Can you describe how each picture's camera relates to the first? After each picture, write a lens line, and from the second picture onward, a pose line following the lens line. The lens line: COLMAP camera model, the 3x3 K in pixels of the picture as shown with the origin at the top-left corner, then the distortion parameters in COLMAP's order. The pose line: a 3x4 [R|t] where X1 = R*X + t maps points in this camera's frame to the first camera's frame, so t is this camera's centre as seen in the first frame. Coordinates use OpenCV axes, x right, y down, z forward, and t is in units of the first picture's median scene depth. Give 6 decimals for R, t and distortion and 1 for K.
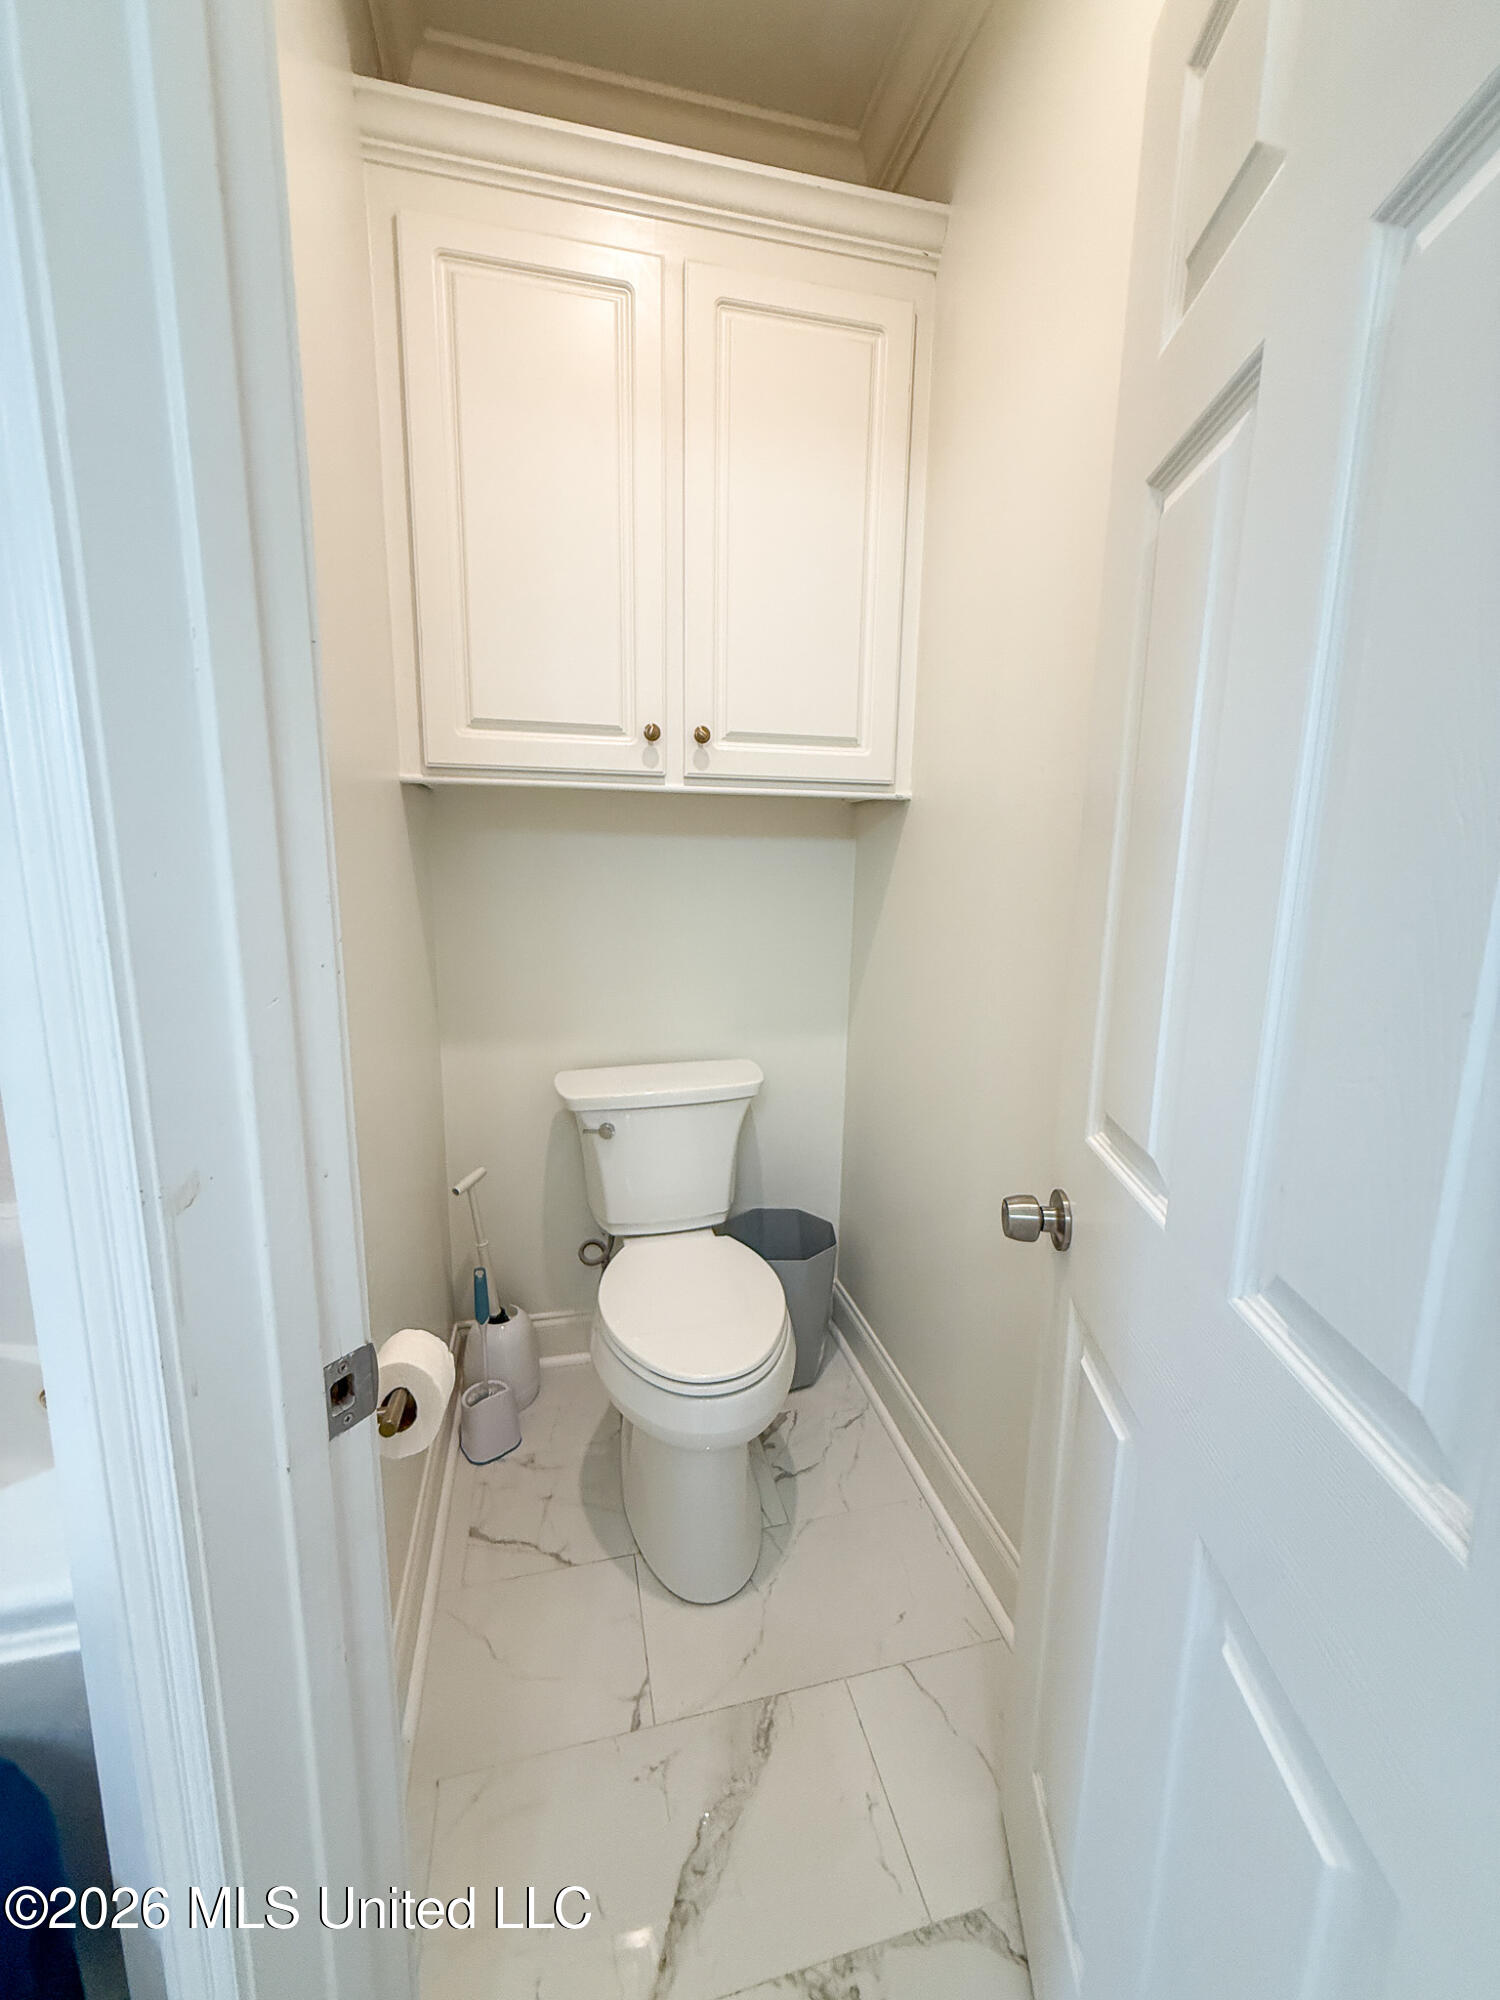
lens RADIAL K [[793.1, 0, 750.0], [0, 793.1, 1000.0], [0, 0, 1]] dist [0.002362, -0.000039]
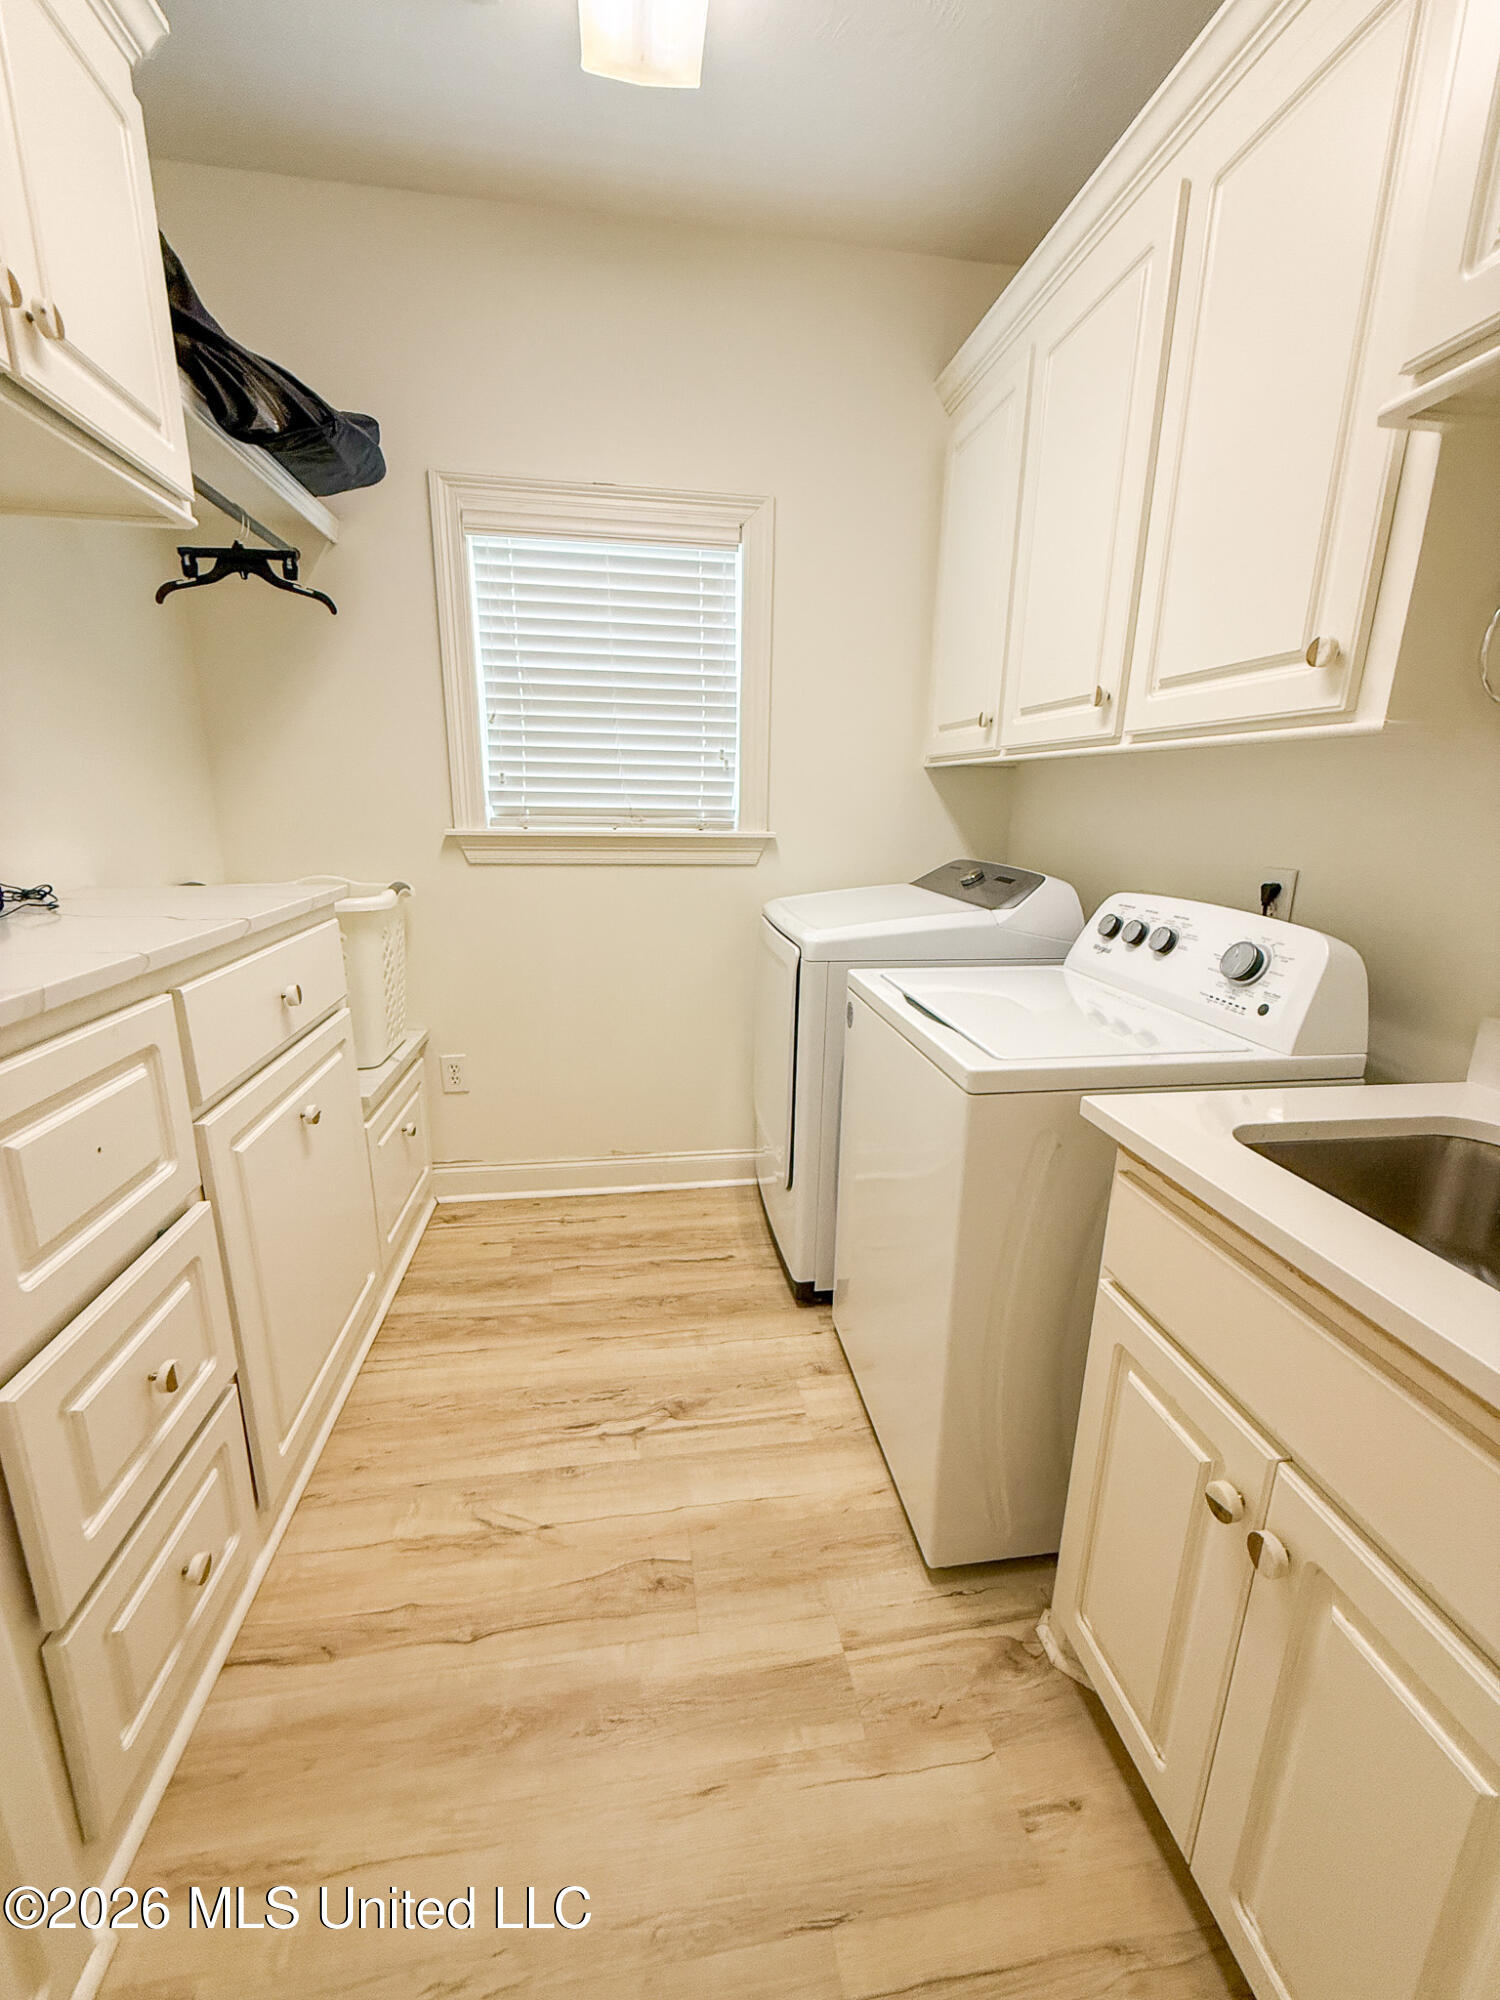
lens RADIAL K [[793.1, 0, 750.0], [0, 793.1, 1000.0], [0, 0, 1]] dist [0.002362, -0.000039]
pose [[-0.080549, 0.229922, -0.969870, 1.000431], [-0.189271, 0.951800, 0.241357, -0.125310], [0.978616, 0.203009, -0.033150, 0.670157]]
